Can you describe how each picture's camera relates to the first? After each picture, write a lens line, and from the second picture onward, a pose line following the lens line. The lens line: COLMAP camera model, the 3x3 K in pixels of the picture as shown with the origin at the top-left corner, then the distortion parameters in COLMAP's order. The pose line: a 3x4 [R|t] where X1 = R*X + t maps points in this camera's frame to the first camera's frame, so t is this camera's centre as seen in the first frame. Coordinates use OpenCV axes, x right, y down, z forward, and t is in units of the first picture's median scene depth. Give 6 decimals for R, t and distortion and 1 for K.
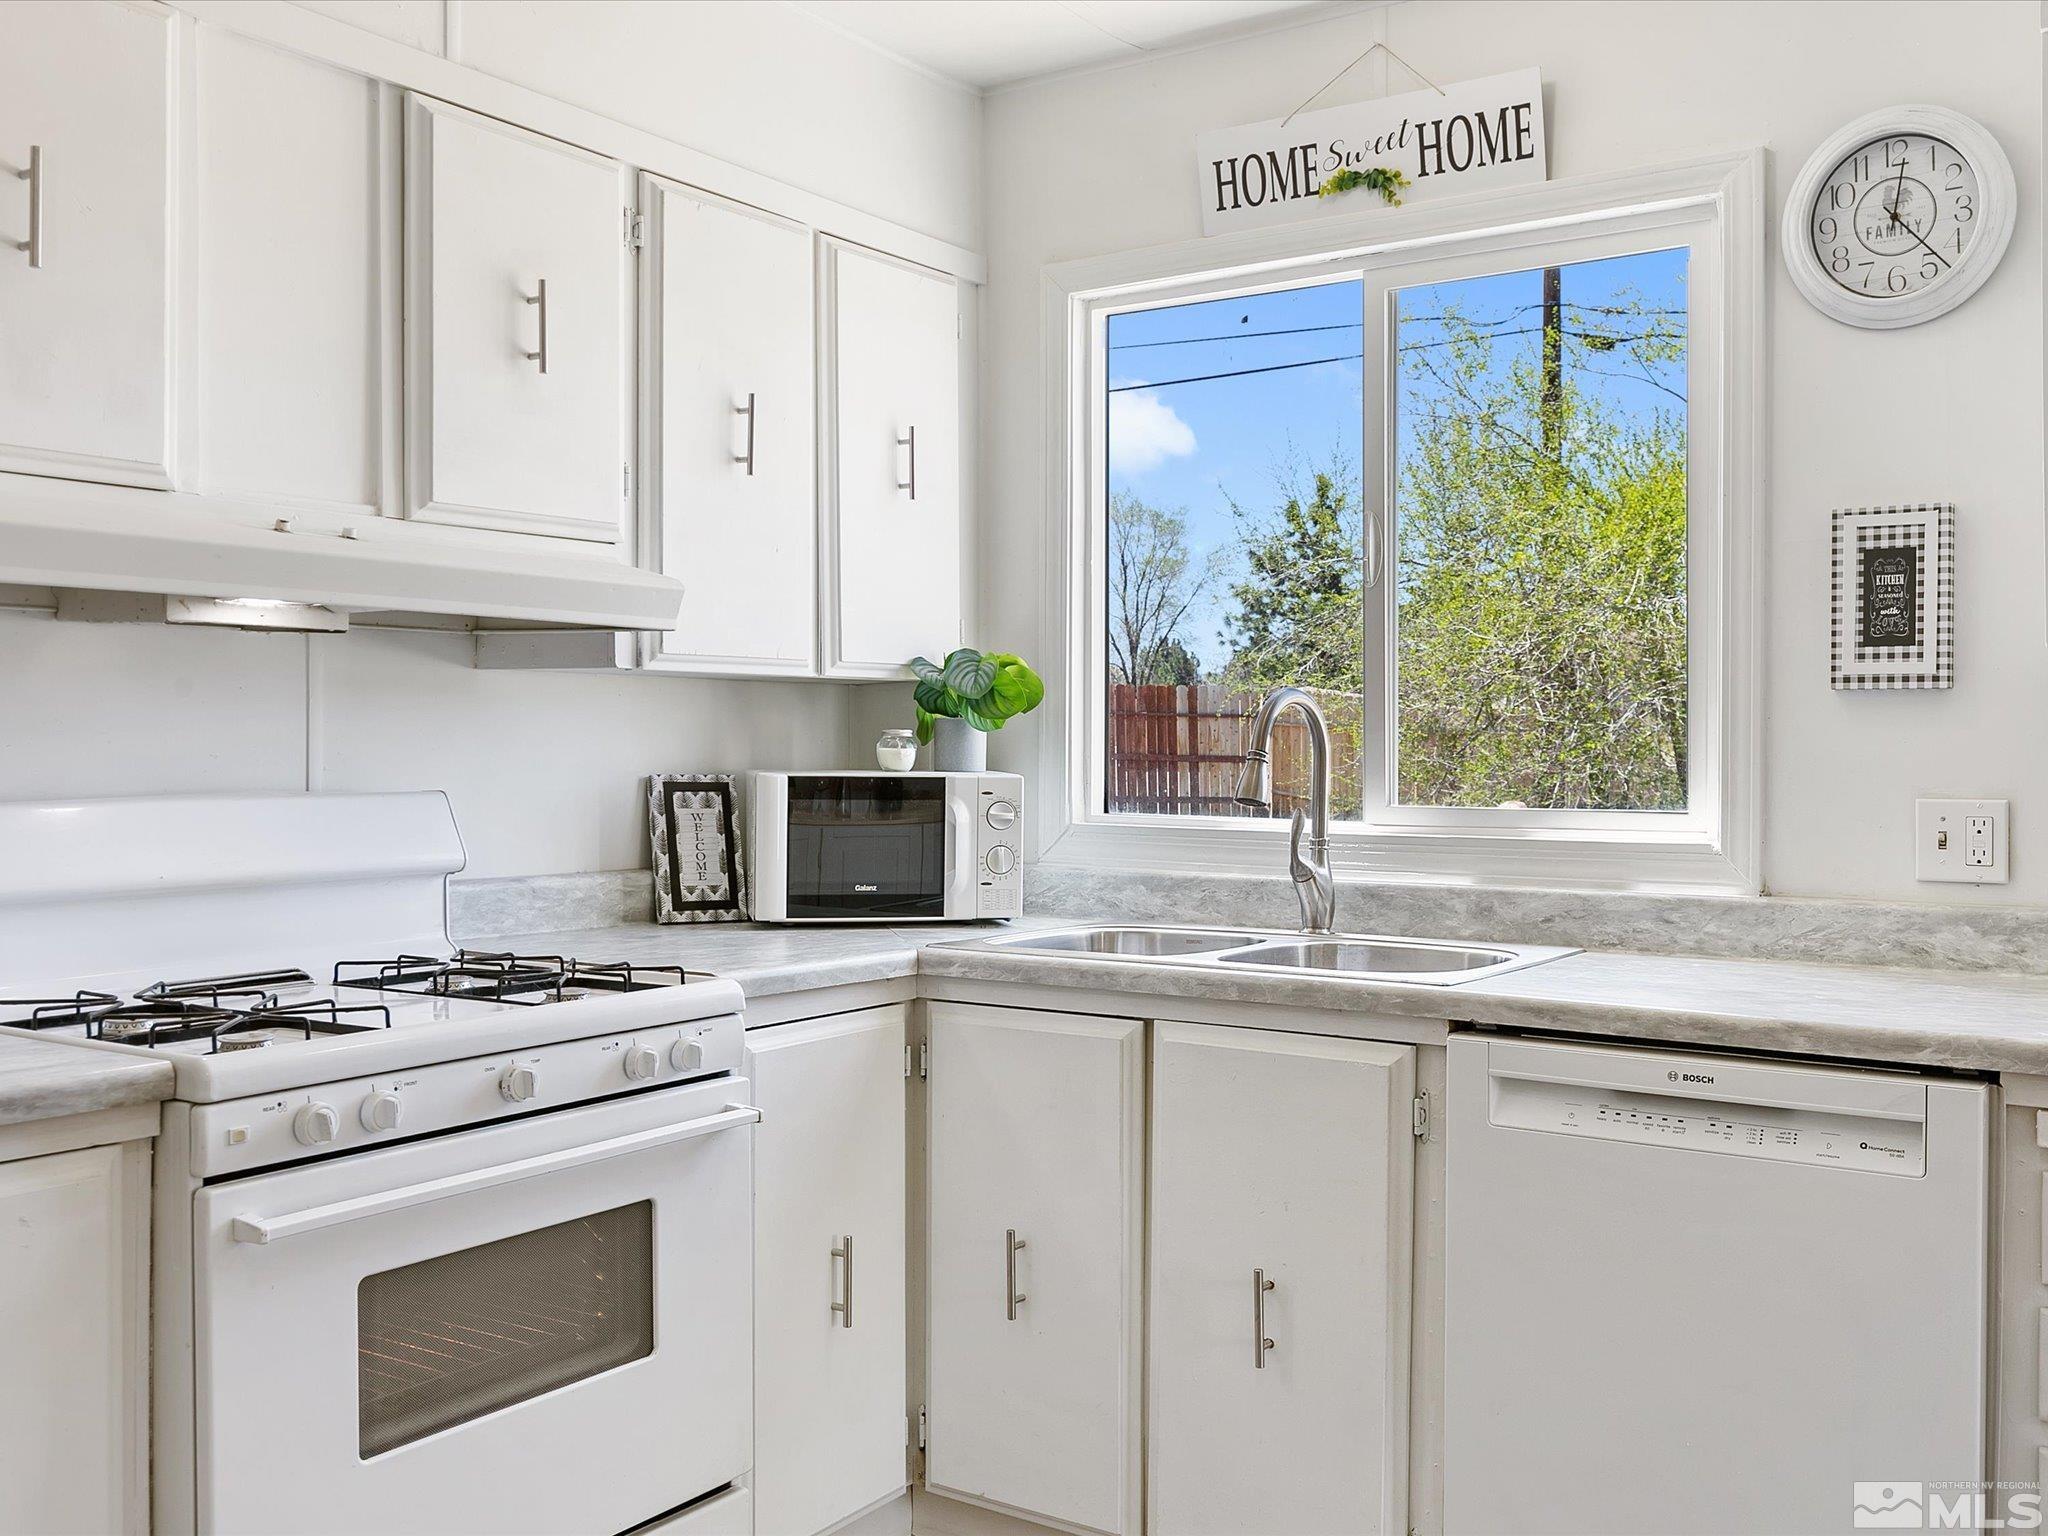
lens RADIAL K [[1893.3, 0, 1029.8], [0, 1893.3, 755.2], [0, 0, 1]] dist [-0.000122, -0.000984]
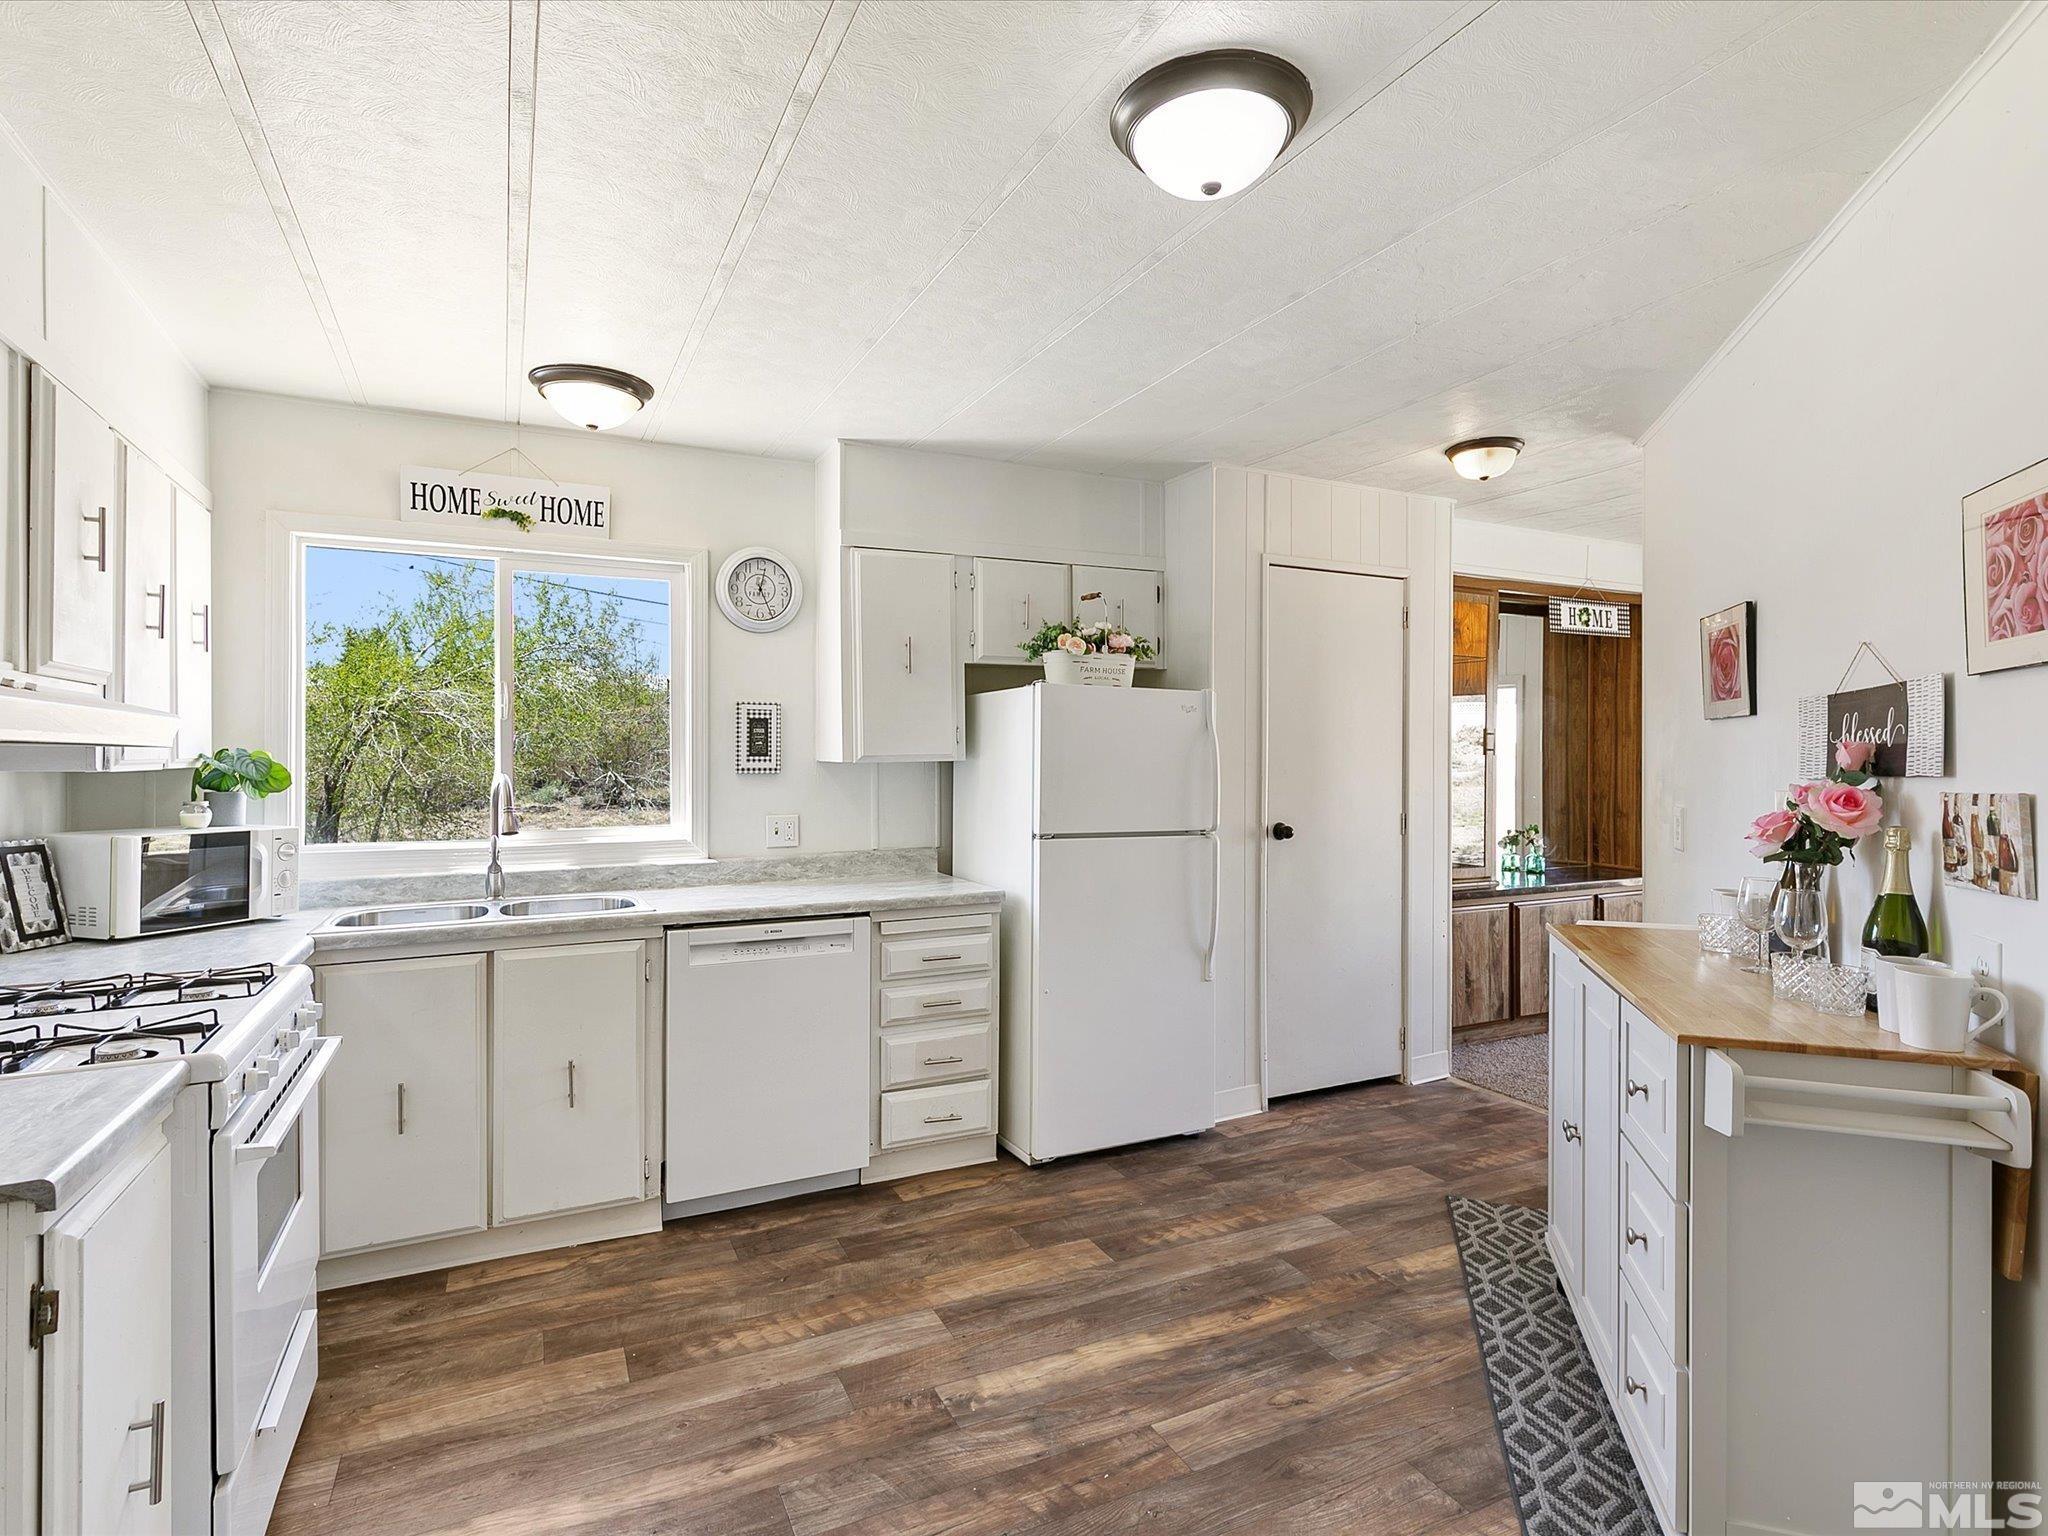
lens RADIAL K [[1040.8, 0, 1023.5], [0, 1040.8, 749.6], [0, 0, 1]] dist [0.013058, -0.002573]
pose [[0.492930, 0.002689, 0.870065, -0.533826], [0.009797, 0.999915, -0.008641, -0.046318], [-0.870014, 0.012784, 0.492862, -0.003186]]
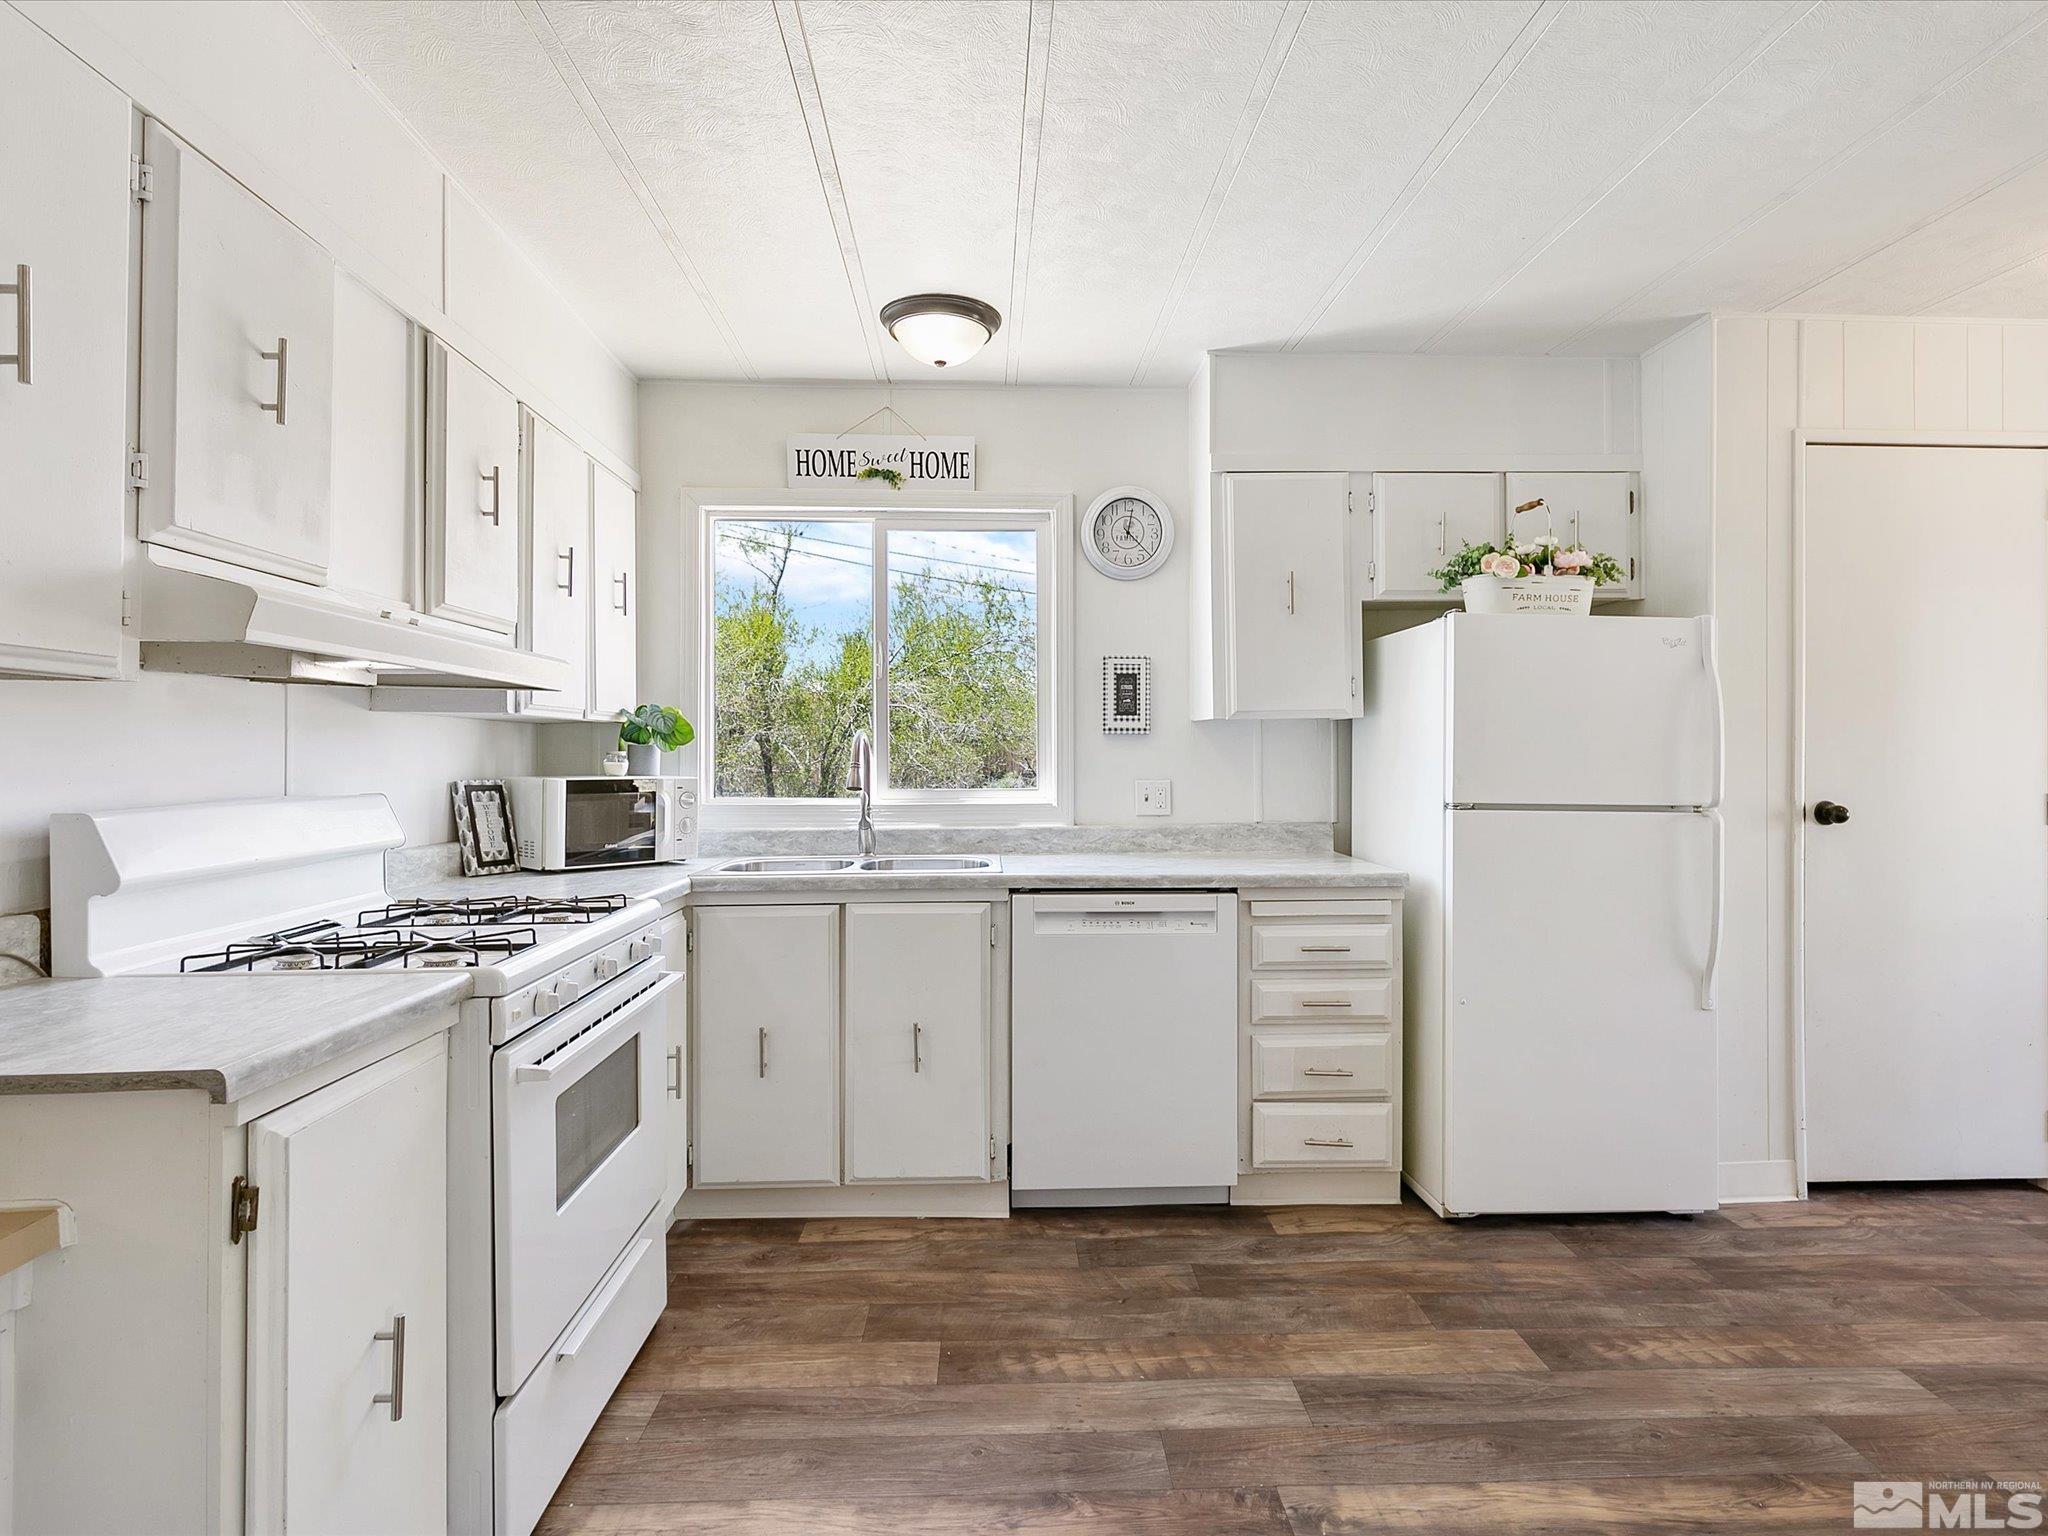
lens RADIAL K [[1050.1, 0, 1034.4], [0, 1050.1, 744.0], [0, 0, 1]] dist [0.013877, -0.004700]
pose [[0.799263, 0.003029, 0.600973, -0.374441], [0.007902, 0.999848, -0.015550, -0.002936], [-0.600929, 0.017177, 0.799118, 0.030199]]
